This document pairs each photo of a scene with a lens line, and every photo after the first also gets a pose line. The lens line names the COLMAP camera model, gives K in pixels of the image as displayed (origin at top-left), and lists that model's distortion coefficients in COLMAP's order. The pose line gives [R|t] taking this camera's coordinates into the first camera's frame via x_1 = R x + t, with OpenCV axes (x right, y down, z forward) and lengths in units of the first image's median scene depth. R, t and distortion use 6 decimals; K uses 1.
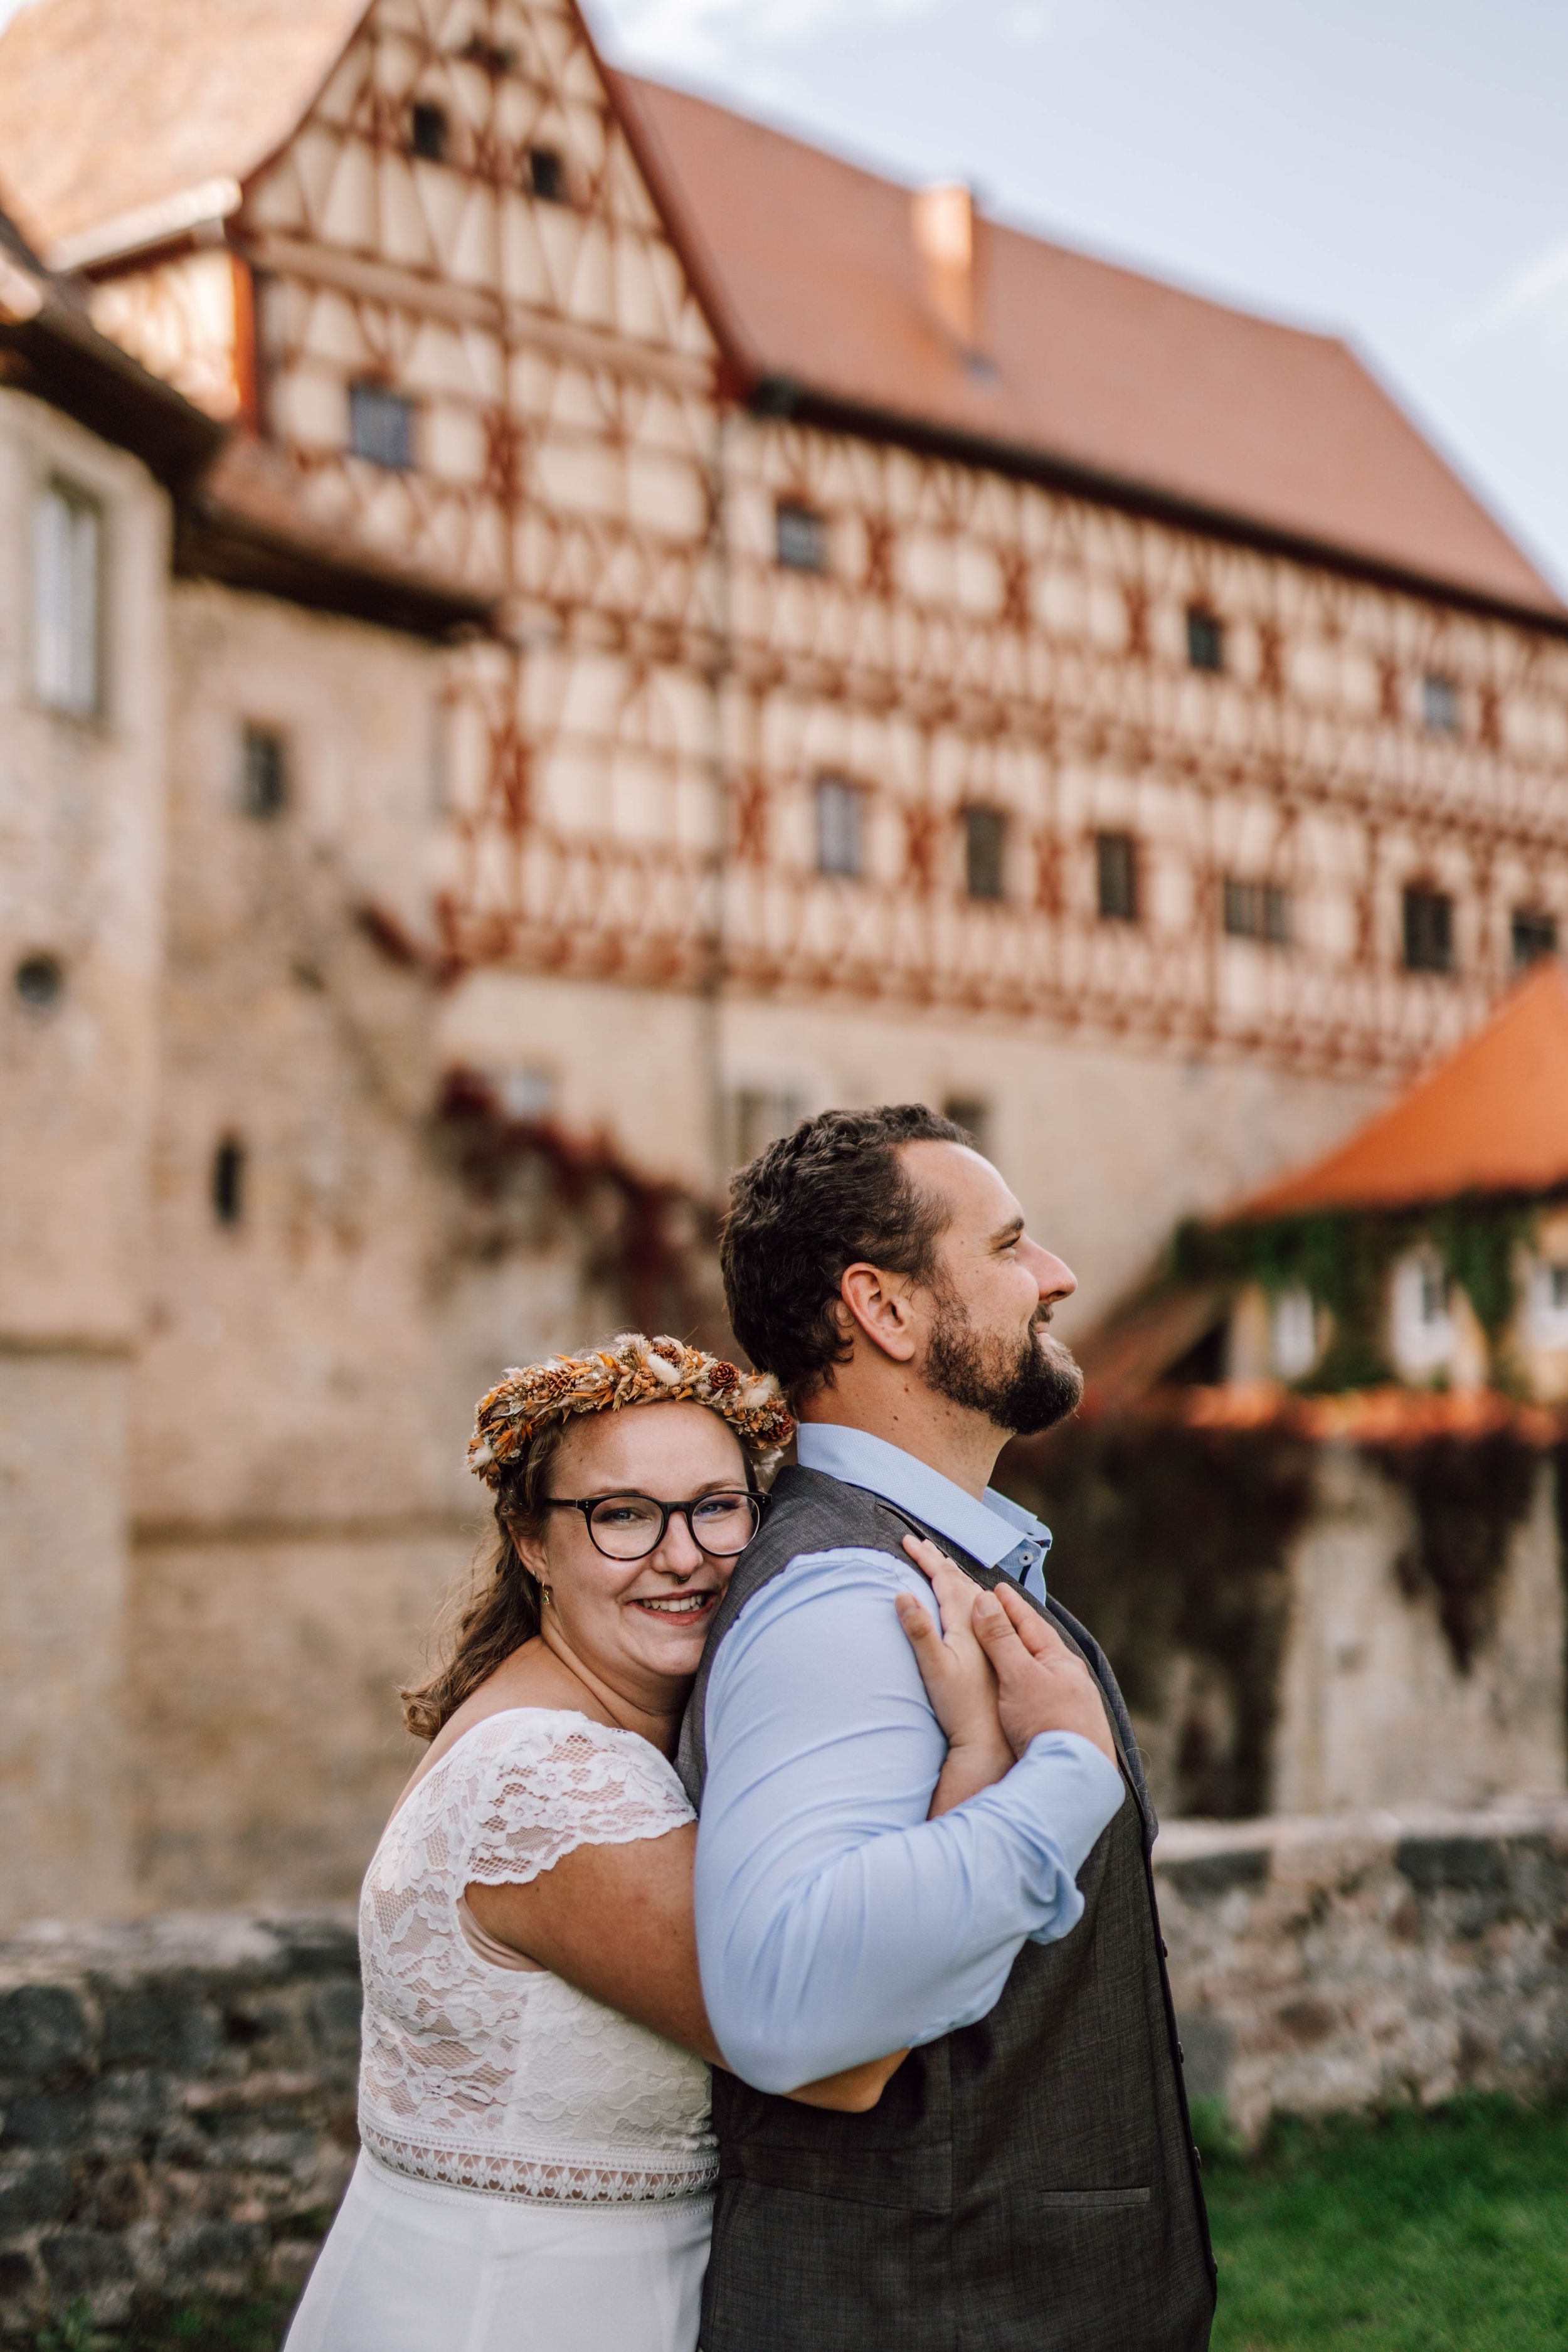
lens RADIAL K [[3429.5, 0, 779.7], [0, 3429.5, 1130.6], [0, 0, 1]] dist [0.001582, 0.000000]
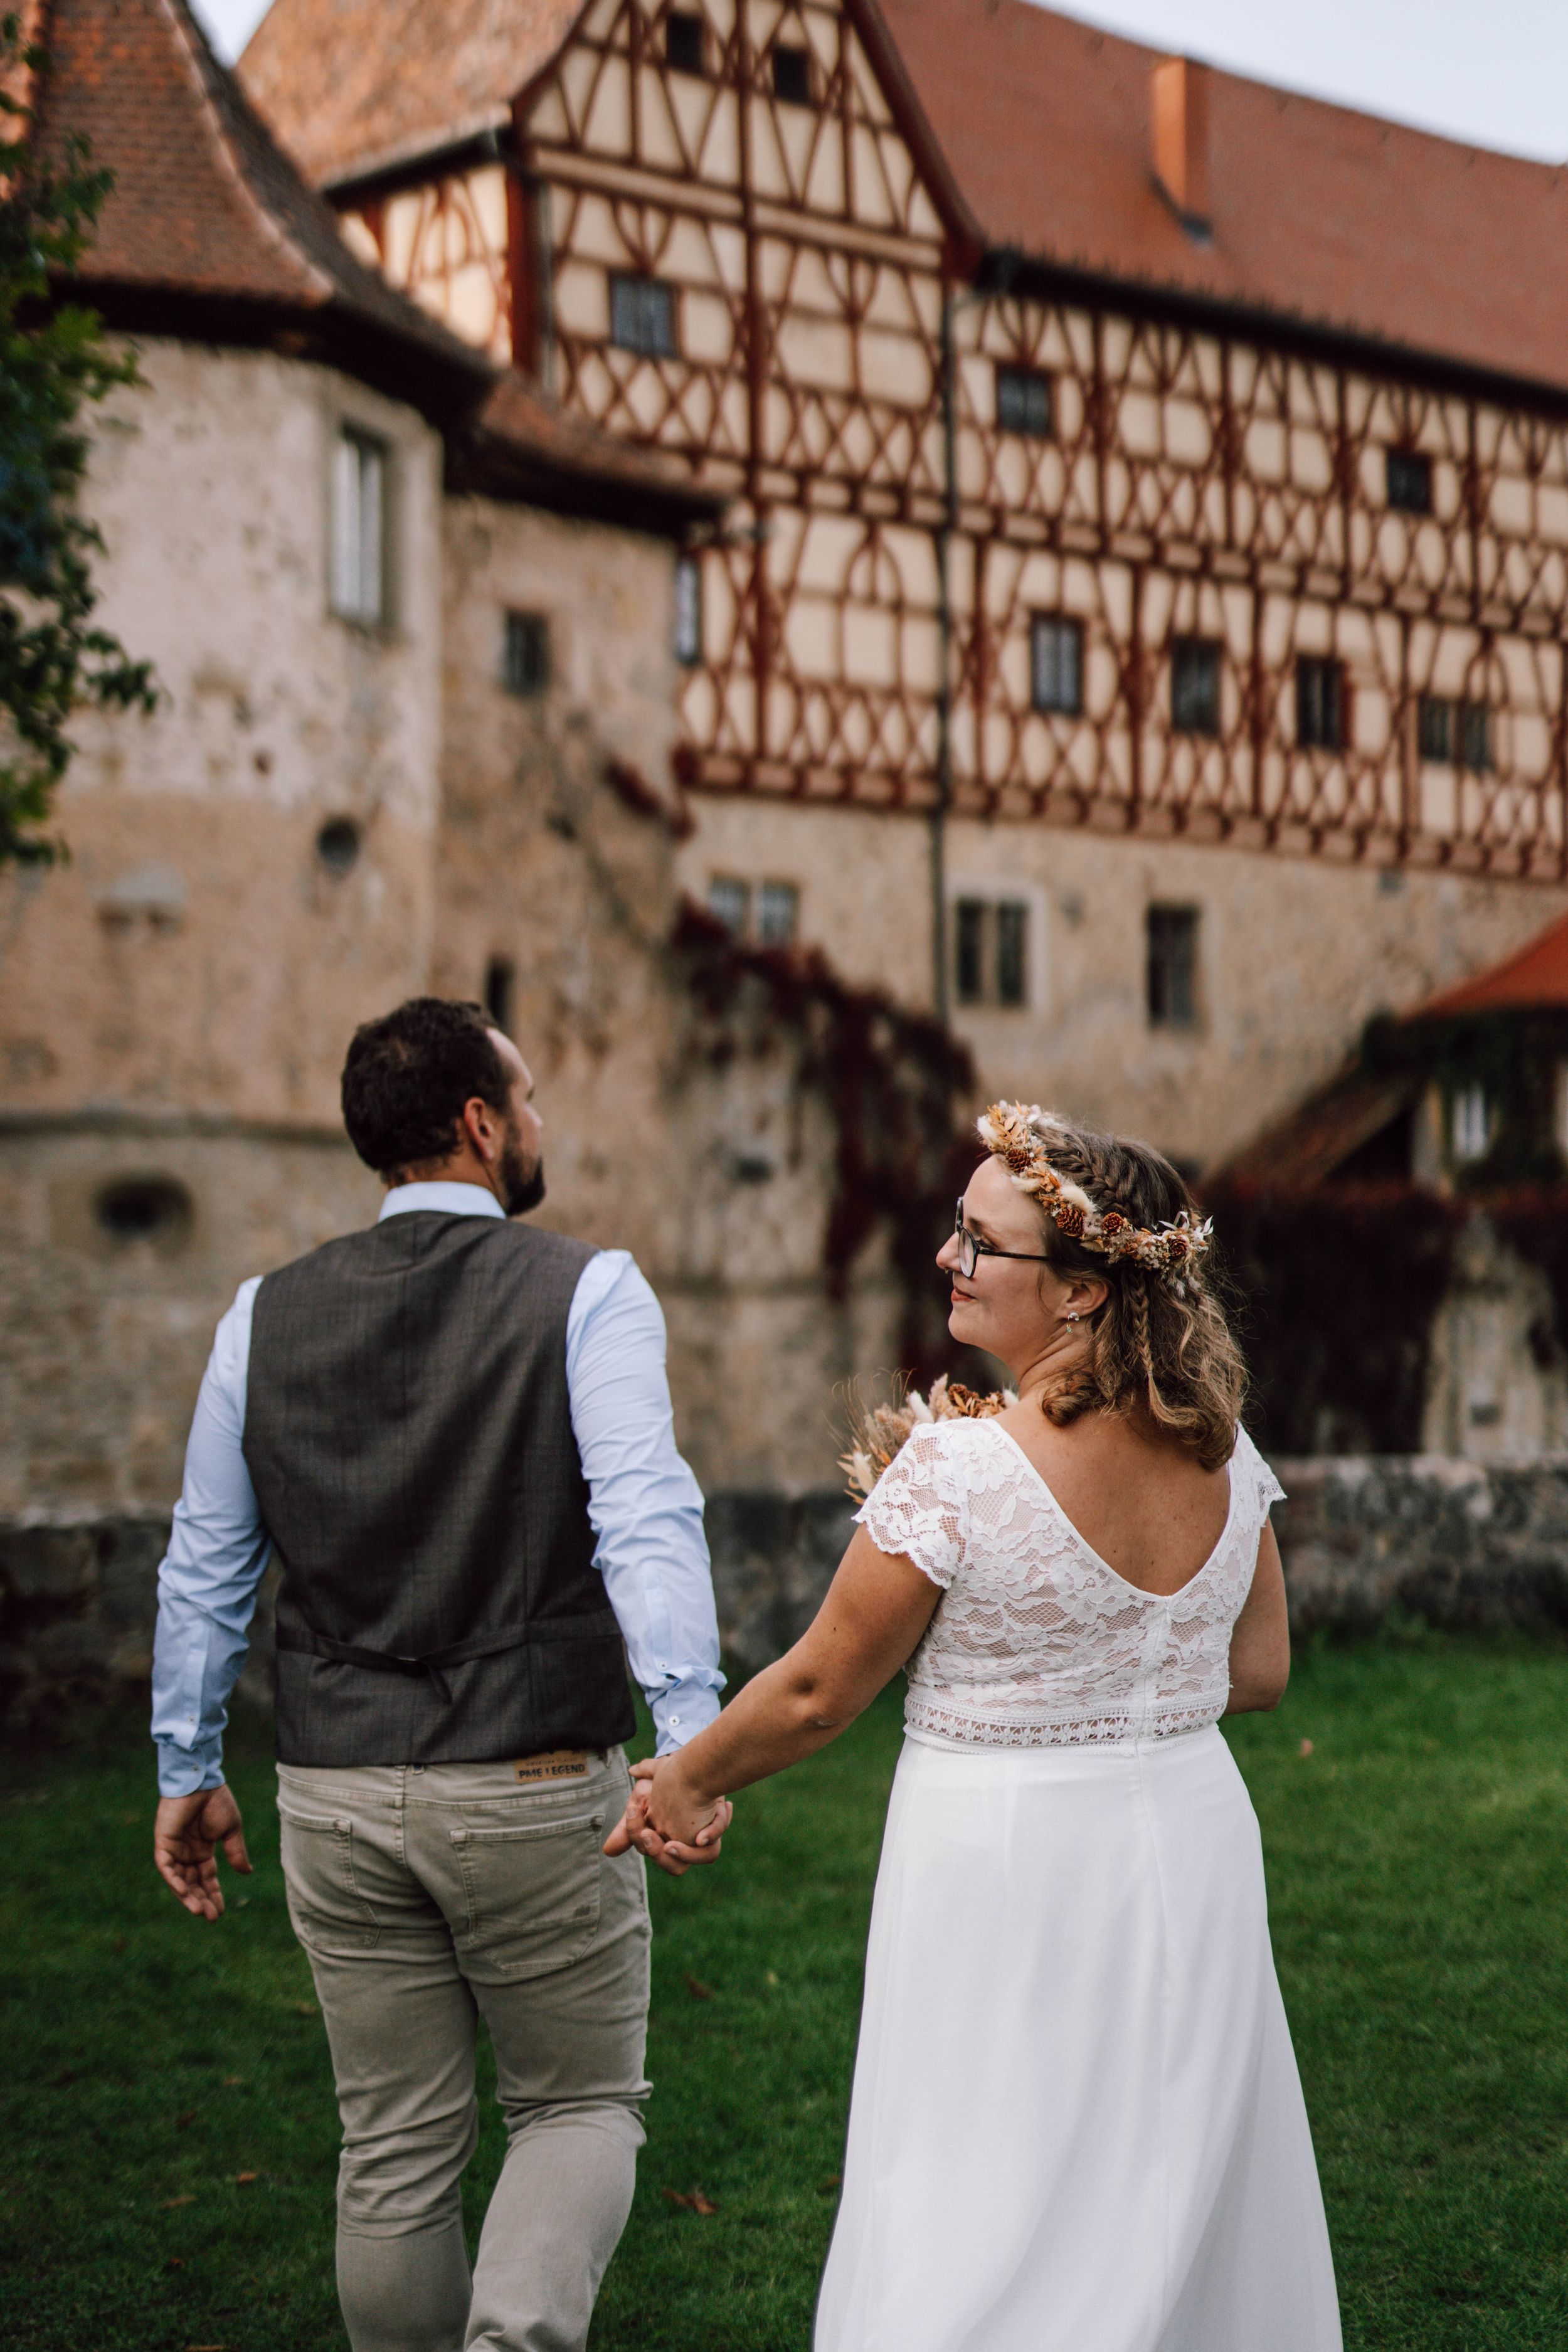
lens RADIAL K [[3429.5, 0, 701.7], [0, 3429.5, 1153.6], [0, 0, 1]] dist [0.001582, 0.000000]
pose [[0.993432, 0.005908, -0.114275, 0.031981], [0.002473, 0.997324, 0.073063, -0.012723], [0.114401, -0.072866, 0.990759, -0.124585]]
